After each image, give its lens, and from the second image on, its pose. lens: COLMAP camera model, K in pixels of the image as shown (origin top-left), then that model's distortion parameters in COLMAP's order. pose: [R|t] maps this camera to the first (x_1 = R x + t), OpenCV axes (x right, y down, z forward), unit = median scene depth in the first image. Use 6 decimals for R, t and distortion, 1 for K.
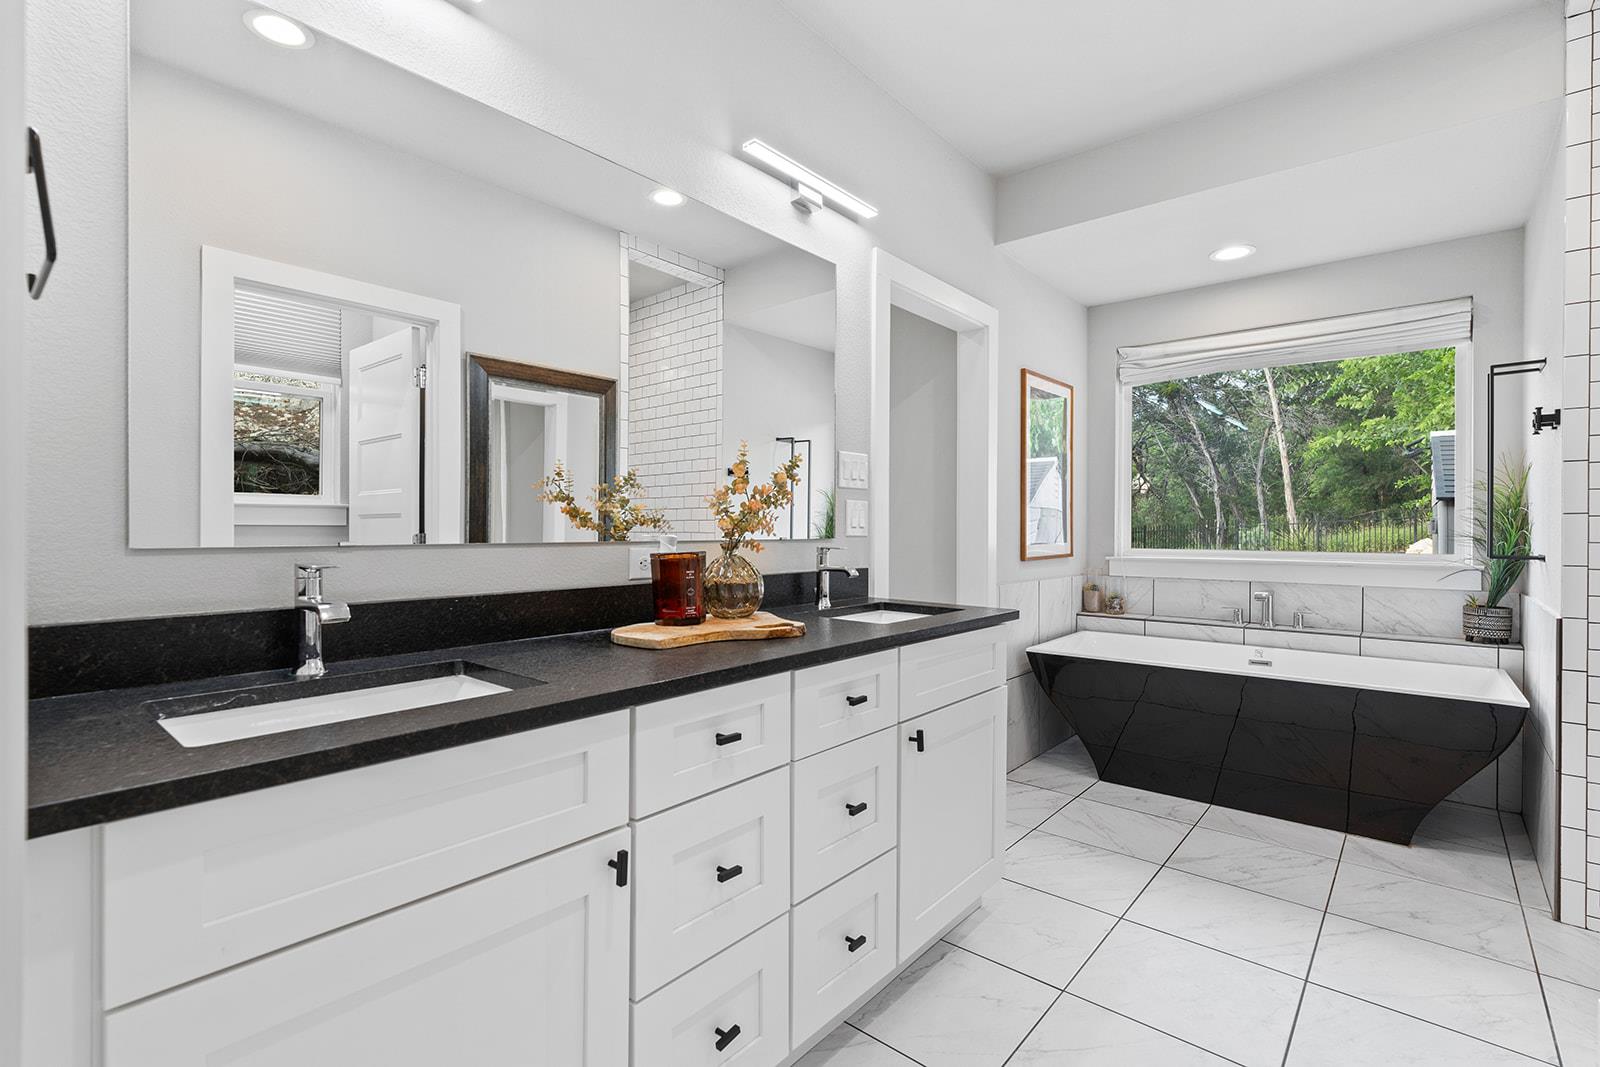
lens RADIAL K [[728.5, 0, 793.0], [0, 728.5, 537.4], [0, 0, 1]] dist [0.002686, -0.007634]
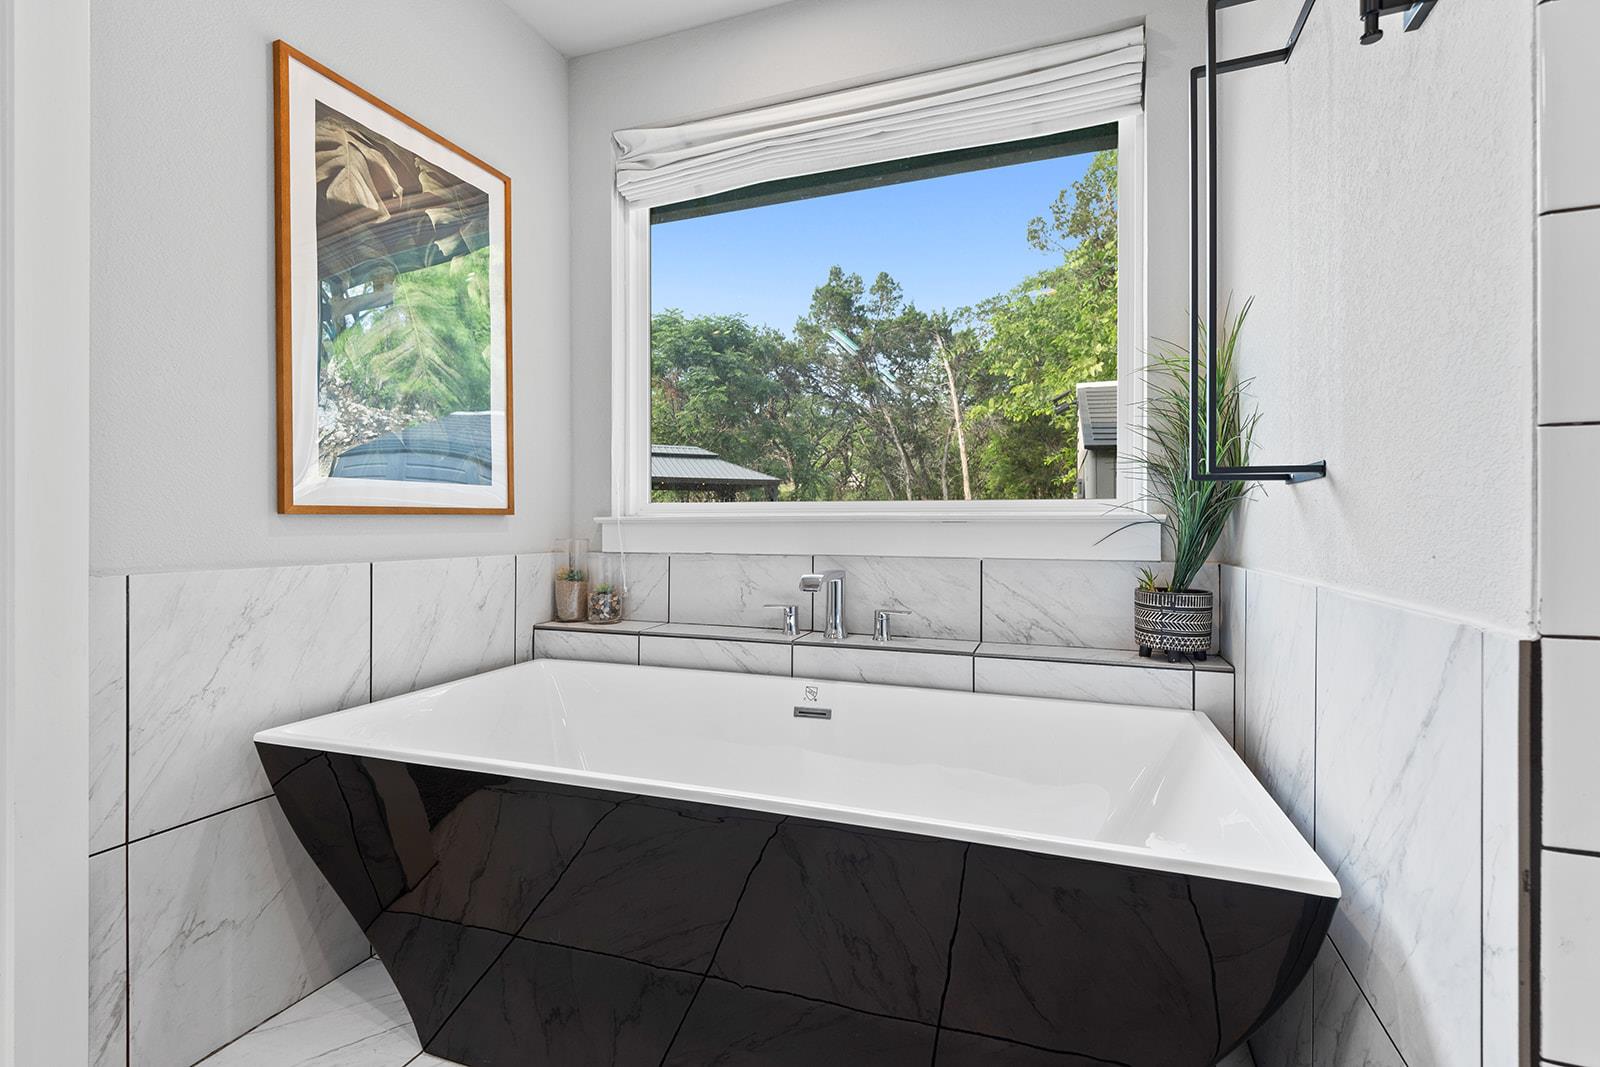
lens RADIAL K [[724.1, 0, 800.0], [0, 724.1, 533.5], [0, 0, 1]] dist [0.021519, -0.031920]
pose [[0.935549, -0.005559, 0.353154, 0.445427], [0.005018, 0.999984, 0.002450, 0.044385], [-0.353162, -0.000520, 0.935562, 0.518067]]
